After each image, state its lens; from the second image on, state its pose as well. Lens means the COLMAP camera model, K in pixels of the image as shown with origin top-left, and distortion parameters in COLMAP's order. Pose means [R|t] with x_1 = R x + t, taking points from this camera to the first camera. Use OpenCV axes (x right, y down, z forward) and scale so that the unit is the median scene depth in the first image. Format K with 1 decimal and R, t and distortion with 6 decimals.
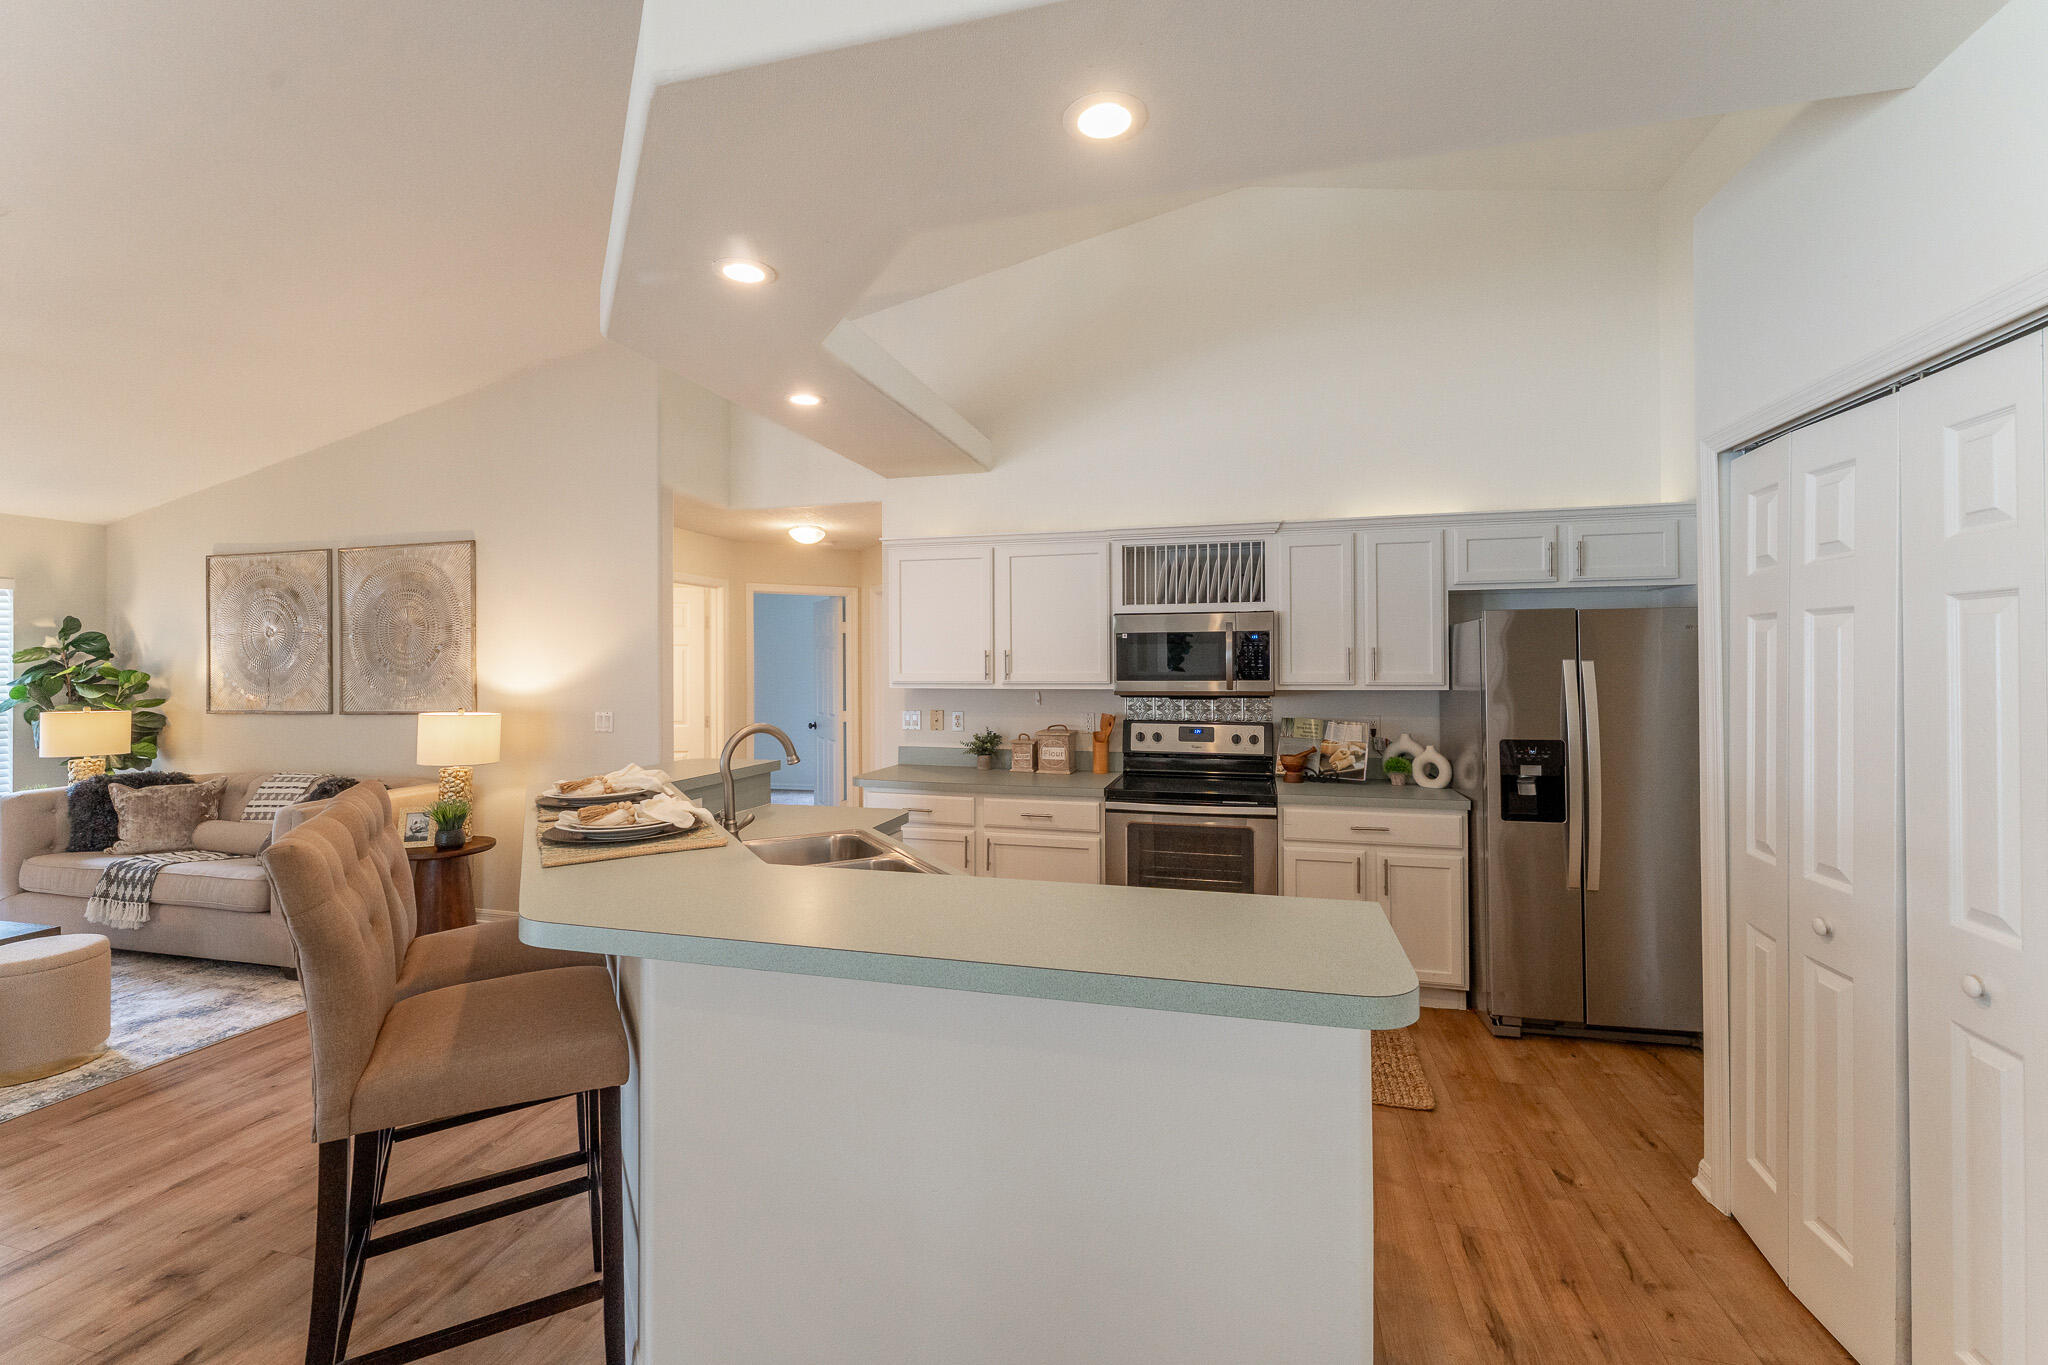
lens RADIAL K [[834.7, 0, 1017.5], [0, 834.7, 664.3], [0, 0, 1]] dist [0.001798, -0.001633]
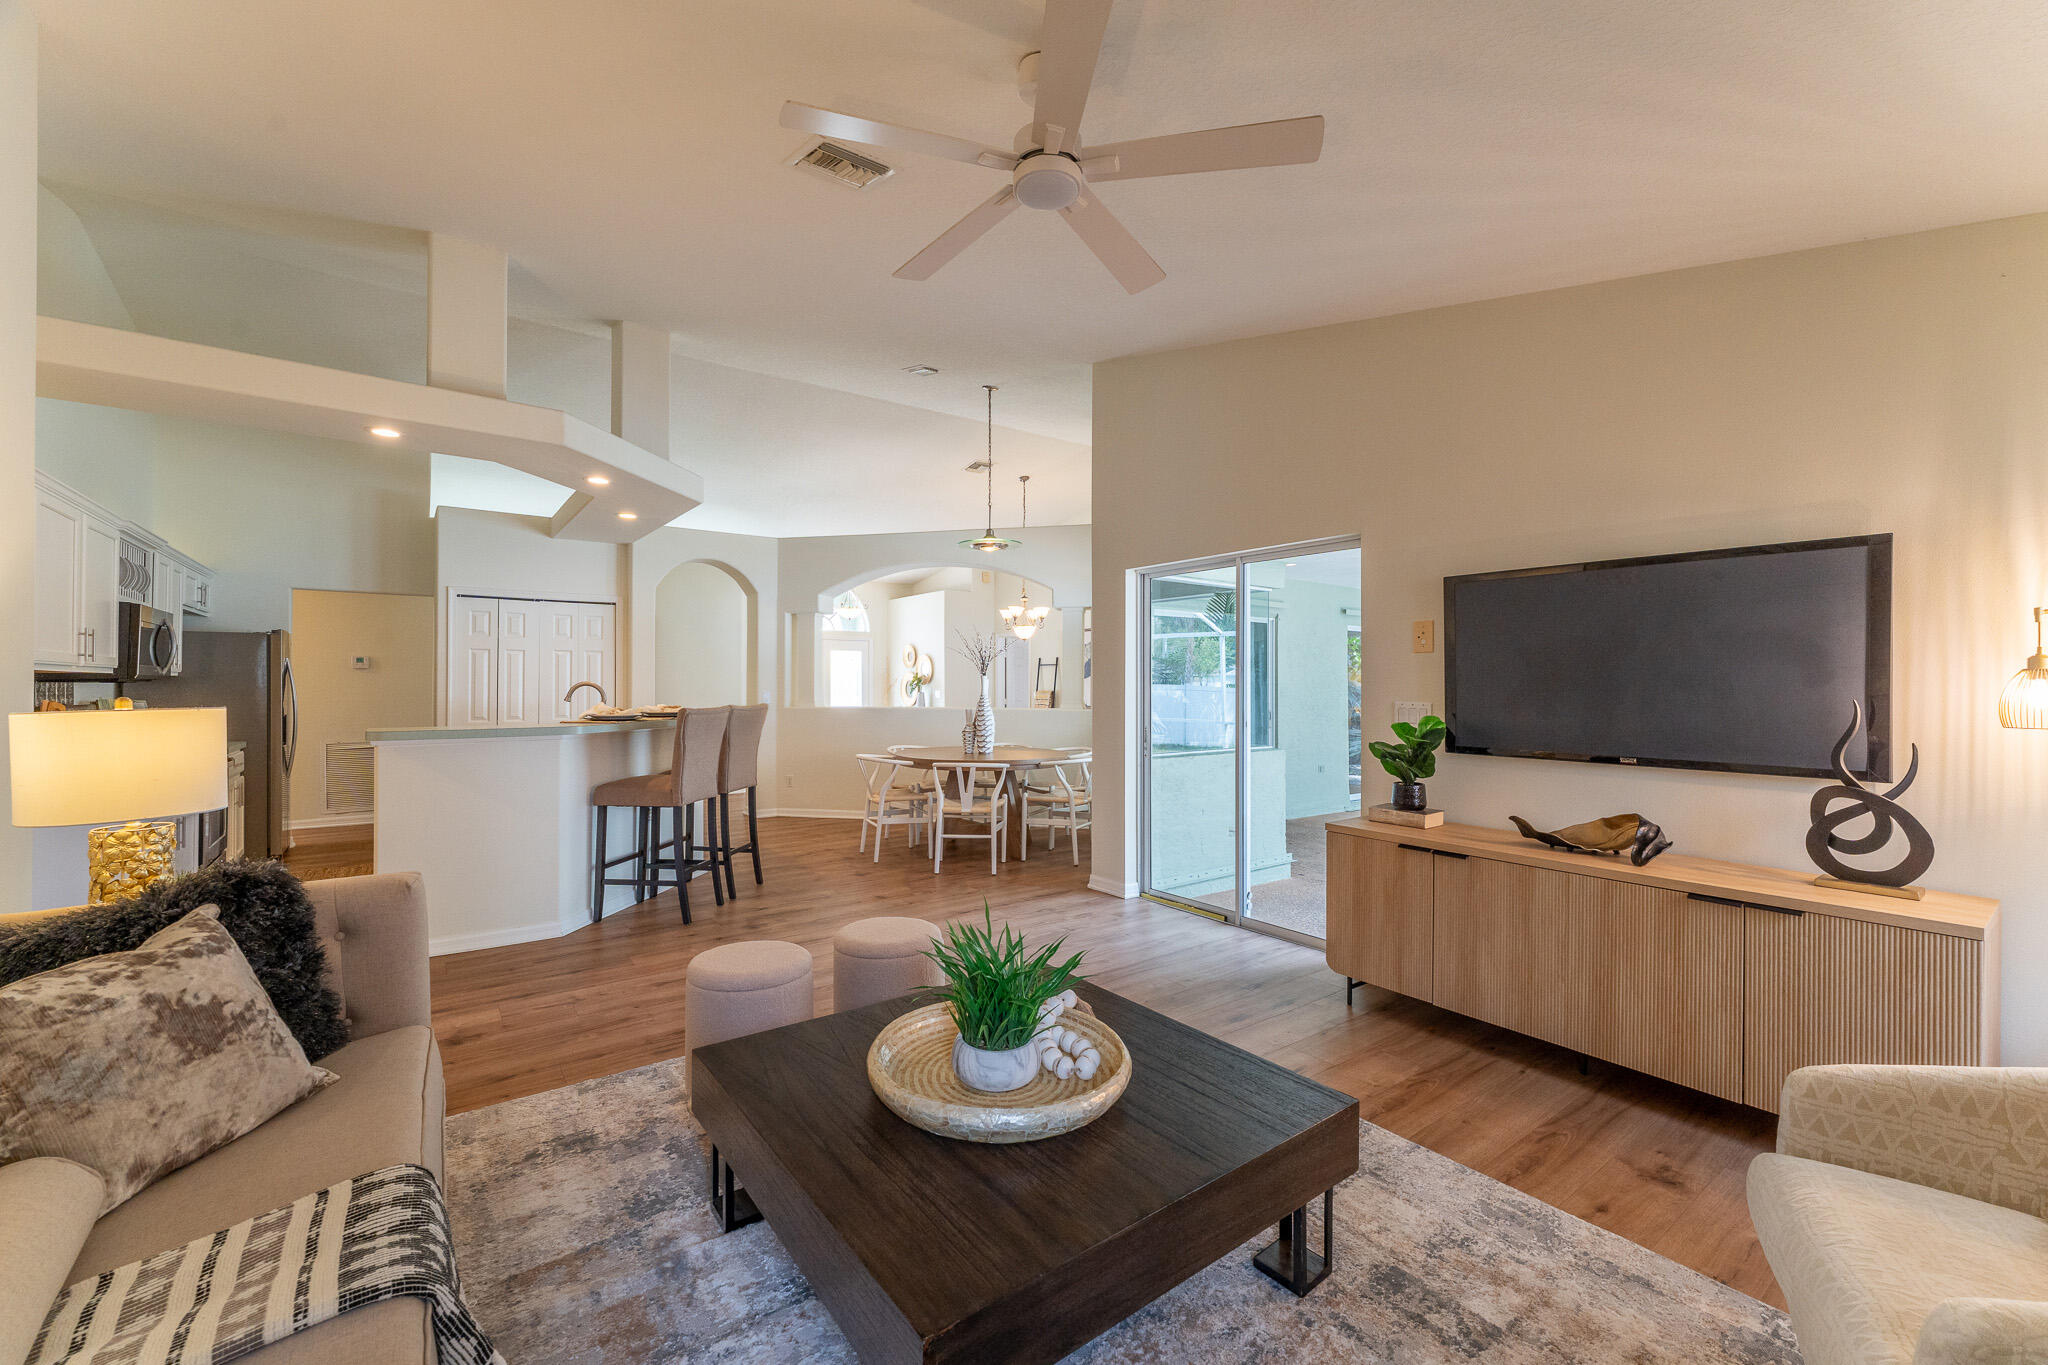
lens RADIAL K [[834.7, 0, 1006.2], [0, 834.7, 672.3], [0, 0, 1]] dist [0.001798, -0.001633]
pose [[-0.762016, 0.010541, 0.647472, -1.424787], [0.006046, 0.999940, -0.009163, 0.043466], [-0.647530, -0.003068, -0.762034, 1.090263]]
